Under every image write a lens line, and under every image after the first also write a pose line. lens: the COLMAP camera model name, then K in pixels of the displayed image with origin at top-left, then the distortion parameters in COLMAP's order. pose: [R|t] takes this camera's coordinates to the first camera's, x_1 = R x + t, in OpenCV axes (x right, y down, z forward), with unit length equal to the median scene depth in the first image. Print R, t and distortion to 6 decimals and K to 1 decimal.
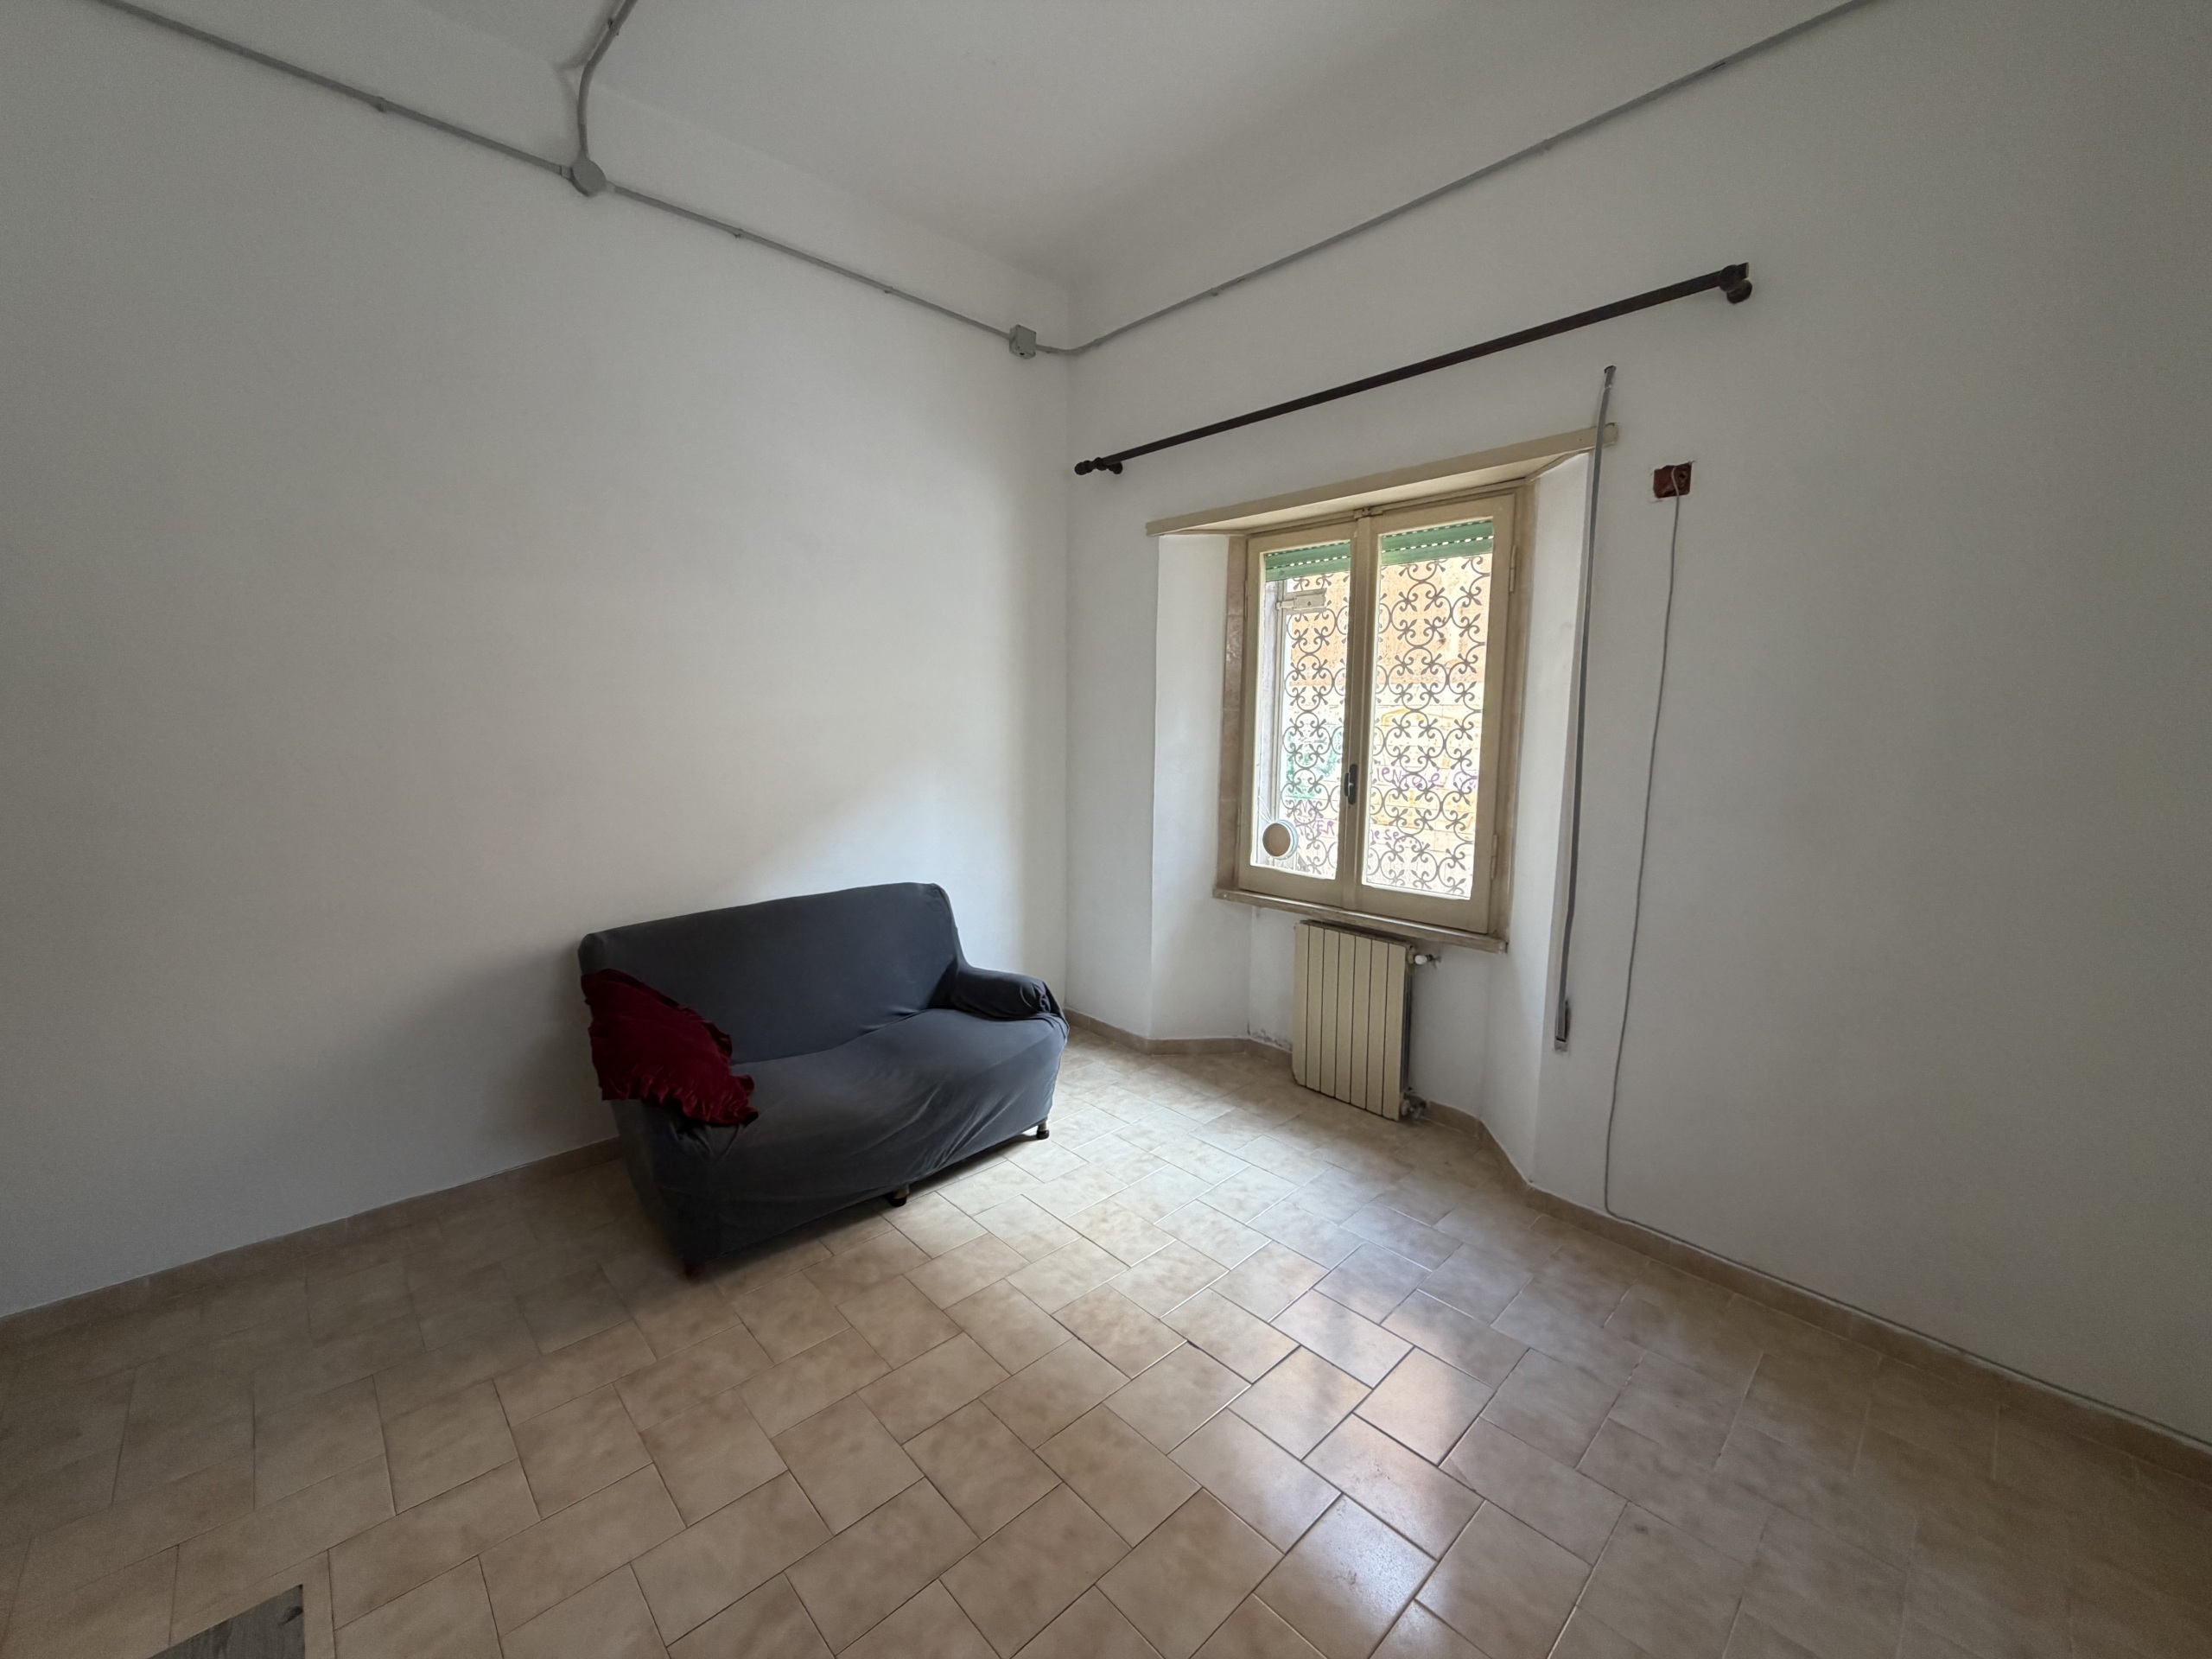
lens RADIAL K [[881.1, 0, 1098.2], [0, 881.1, 829.2], [0, 0, 1]] dist [0.000422, 0.000126]
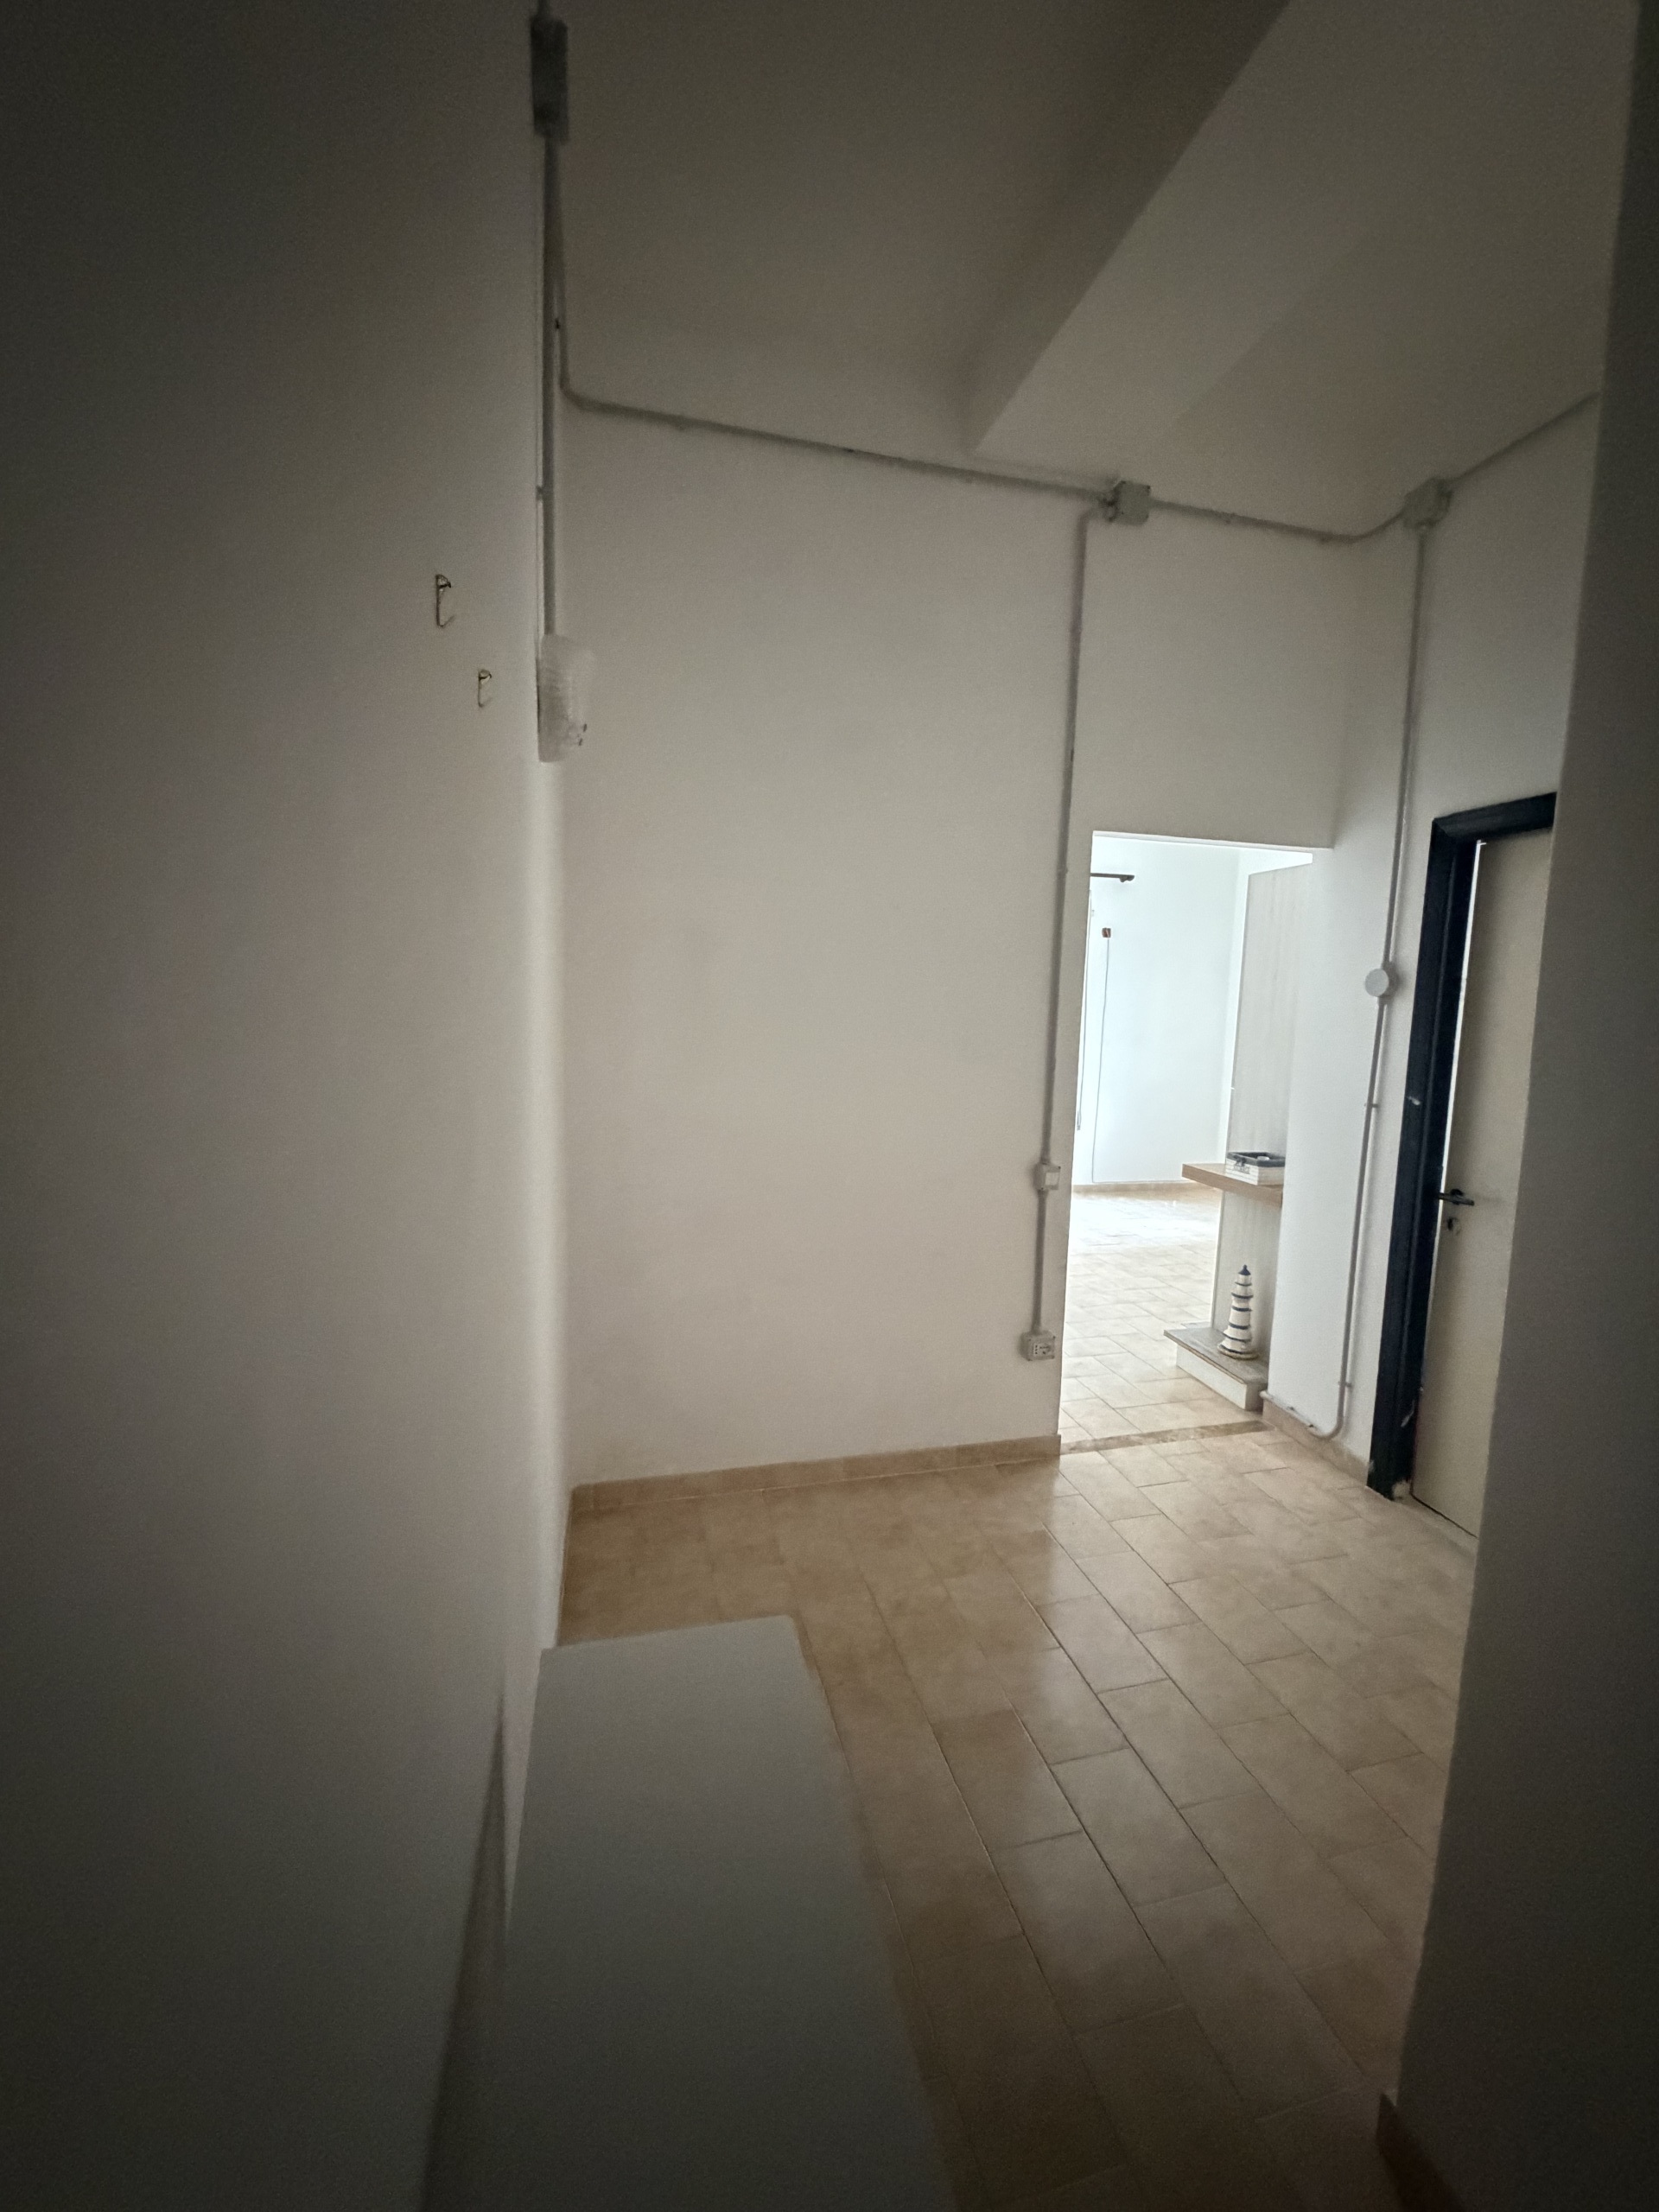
lens RADIAL K [[881.1, 0, 828.7], [0, 881.1, 1098.3], [0, 0, 1]] dist [0.000422, 0.000126]
pose [[0.485461, -0.083760, 0.870237, -2.375991], [0.092652, 0.994723, 0.044056, -0.046042], [-0.869335, 0.059242, 0.490660, 0.351363]]
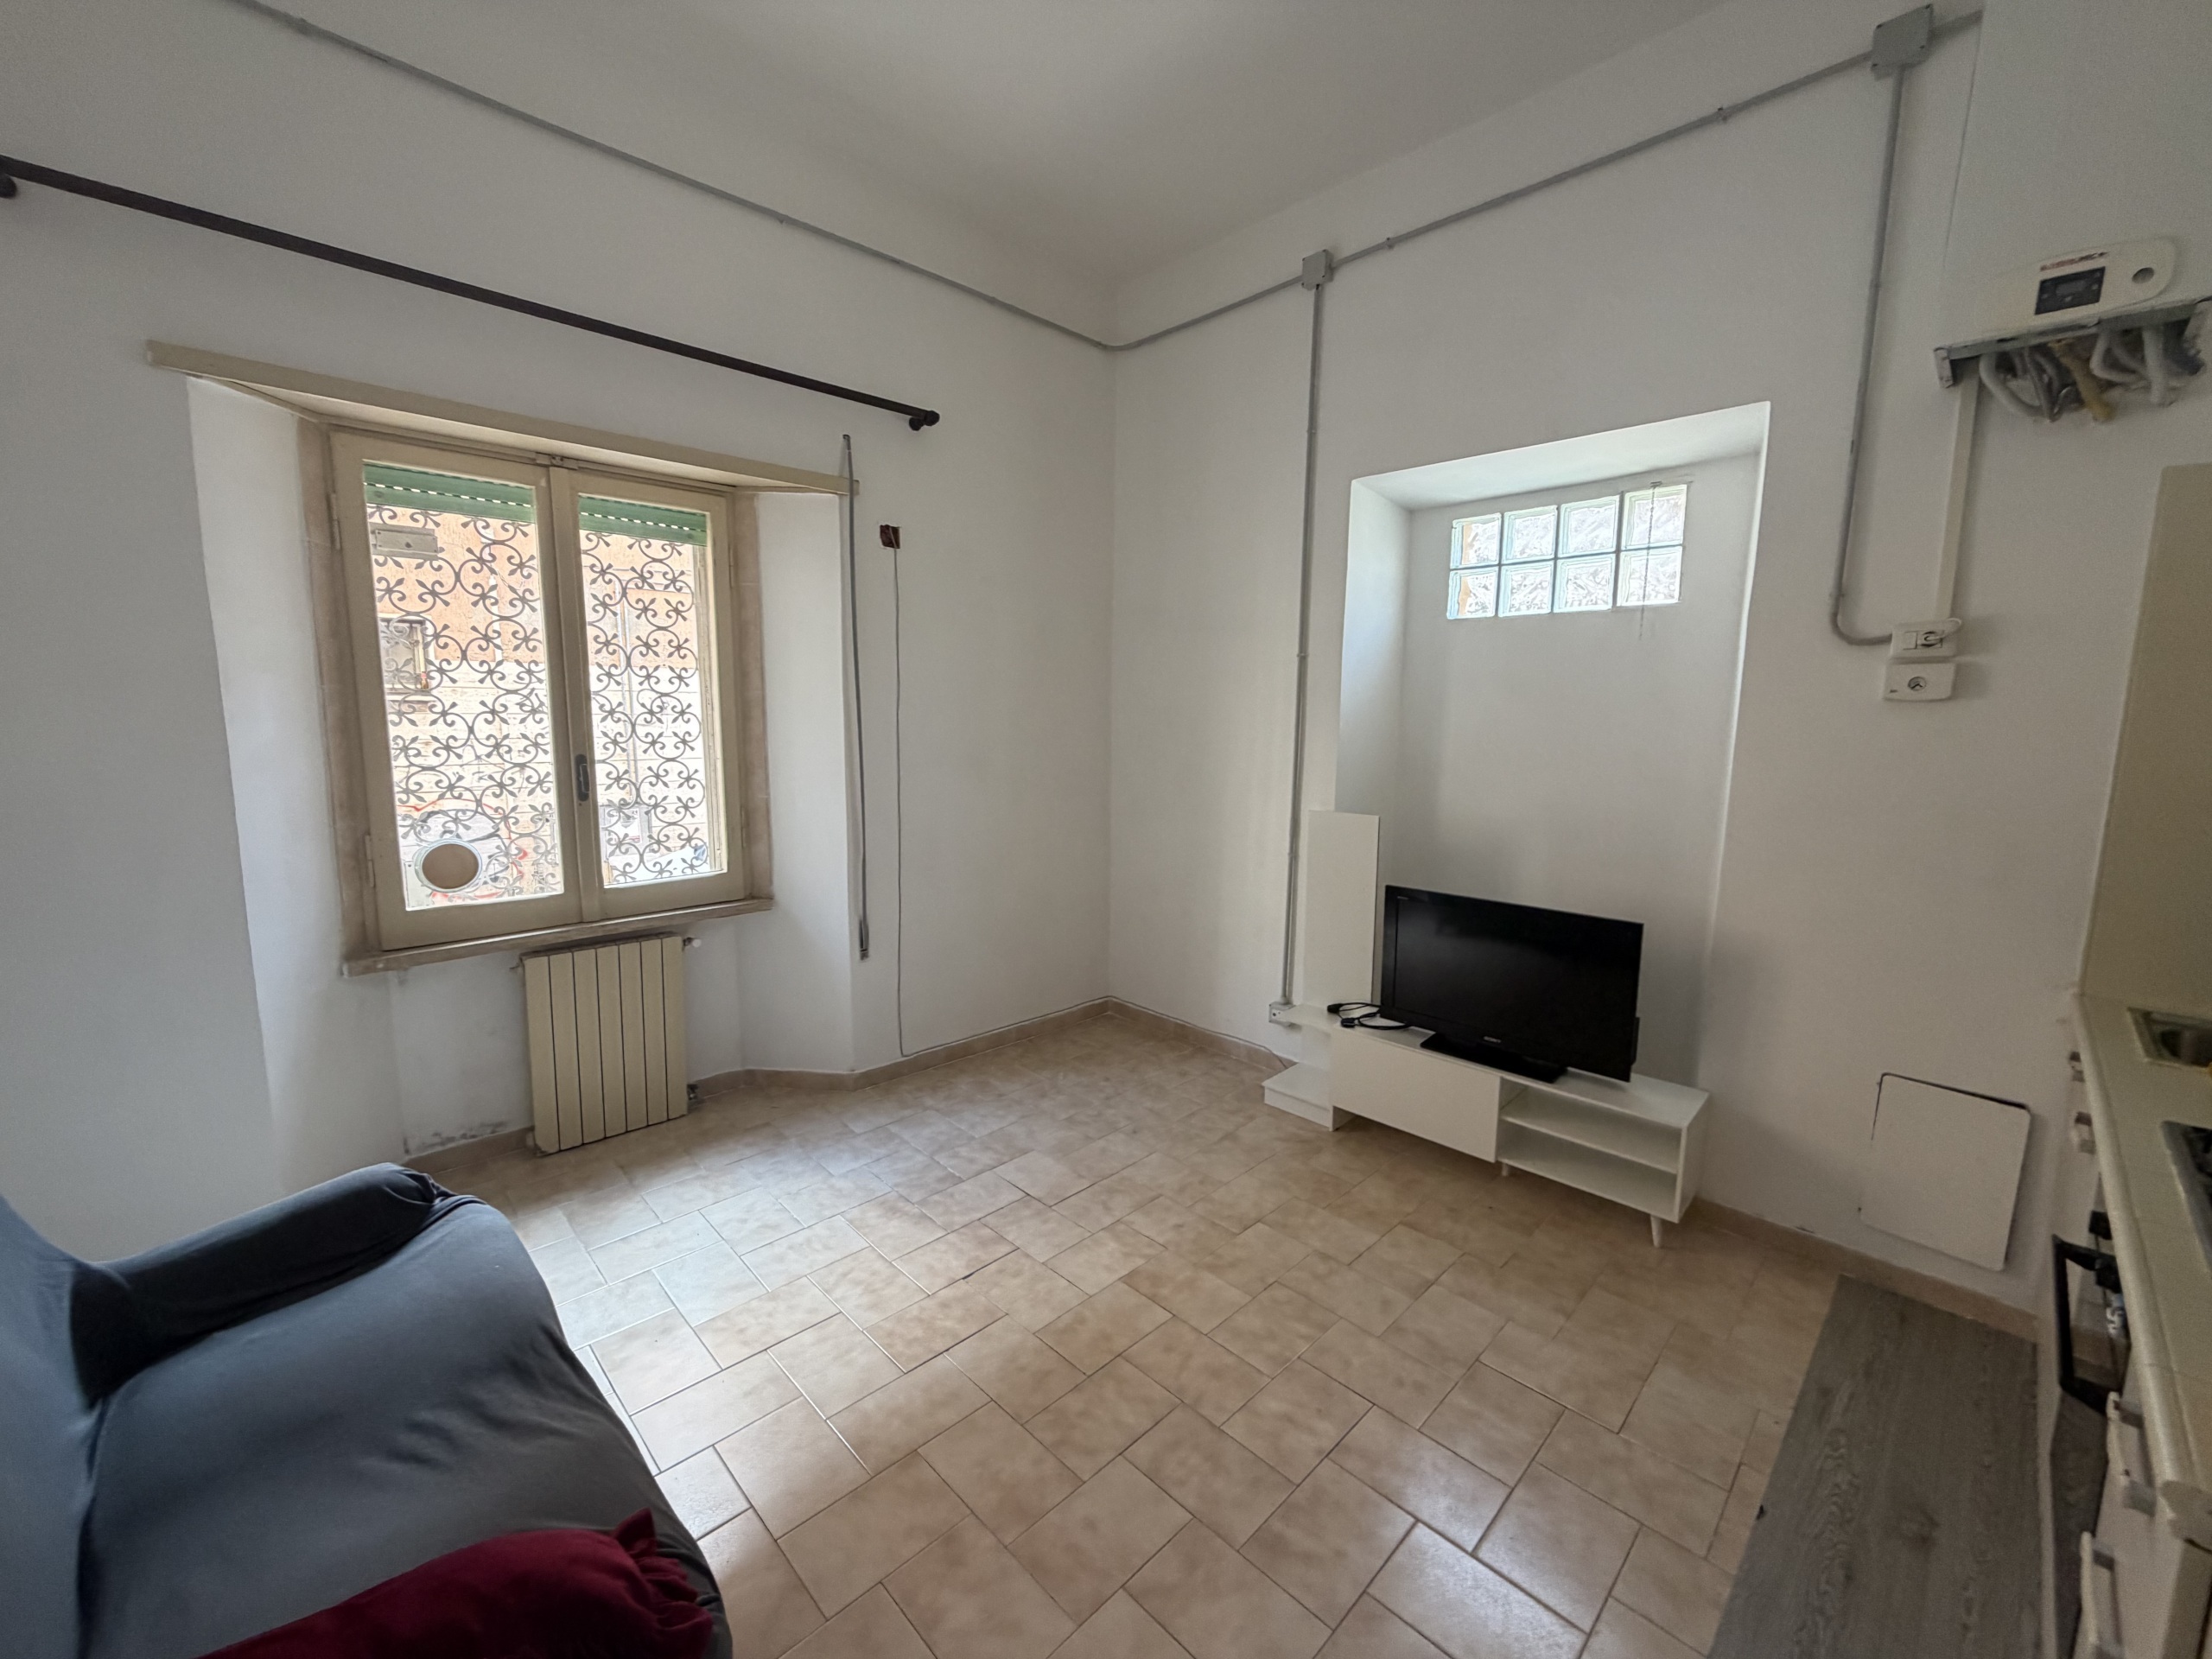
lens RADIAL K [[881.1, 0, 1098.2], [0, 881.1, 829.2], [0, 0, 1]] dist [0.000422, 0.000126]
pose [[-0.016497, -0.144227, 0.989407, -0.794095], [0.121957, 0.981863, 0.145161, -0.088840], [-0.992398, 0.123060, 0.001392, 0.678748]]
